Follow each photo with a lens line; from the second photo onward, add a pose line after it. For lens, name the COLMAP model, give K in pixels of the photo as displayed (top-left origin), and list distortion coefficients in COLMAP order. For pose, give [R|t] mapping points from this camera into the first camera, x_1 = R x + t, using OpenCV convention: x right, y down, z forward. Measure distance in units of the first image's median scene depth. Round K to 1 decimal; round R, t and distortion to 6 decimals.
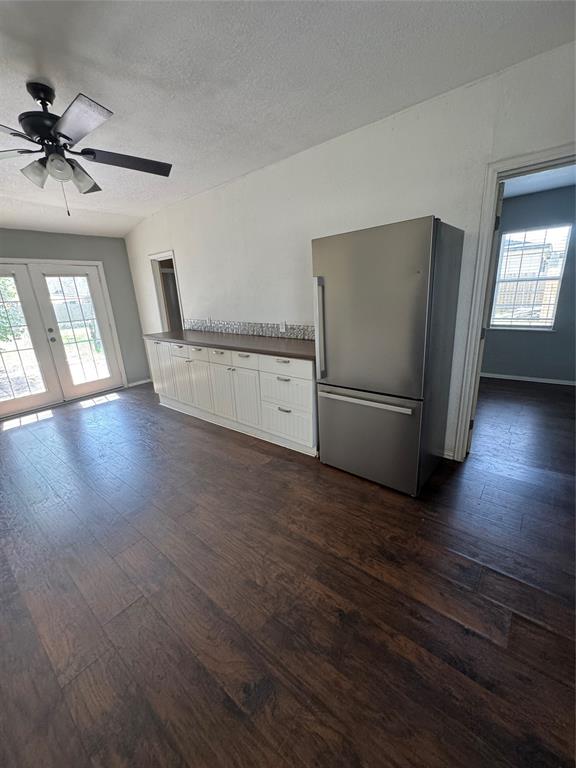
lens RADIAL K [[310.3, 0, 287.5], [0, 310.3, 383.3], [0, 0, 1]] dist [-0.003543, 0.000444]
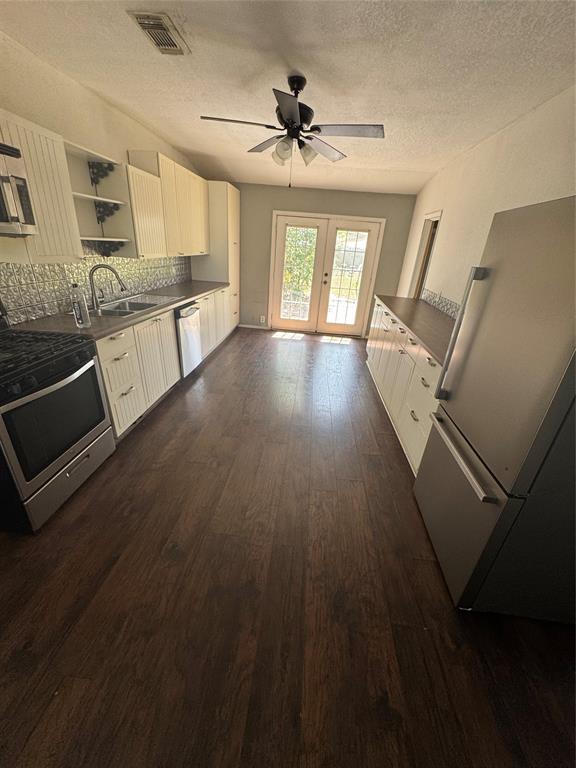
lens RADIAL K [[310.3, 0, 288.5], [0, 310.3, 383.6], [0, 0, 1]] dist [-0.003543, 0.000444]
pose [[0.556873, 0.426544, -0.712708, 0.628090], [-0.329333, 0.901124, 0.281985, -0.208156], [0.762517, 0.077688, 0.642287, 0.291854]]
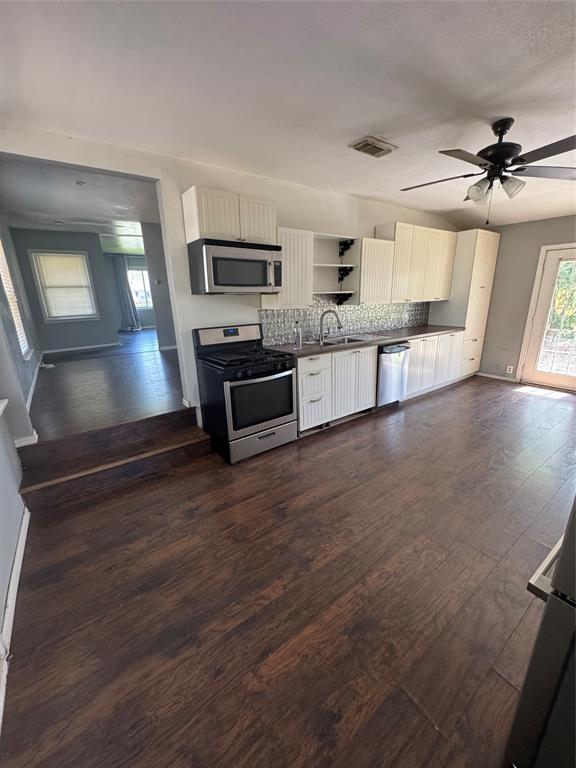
lens RADIAL K [[310.3, 0, 285.4], [0, 310.3, 382.3], [0, 0, 1]] dist [-0.003543, 0.000444]
pose [[-0.257007, 0.329894, -0.908360, 0.961284], [-0.234744, 0.890471, 0.389815, -0.325938], [0.937466, 0.313417, -0.151417, 0.747719]]
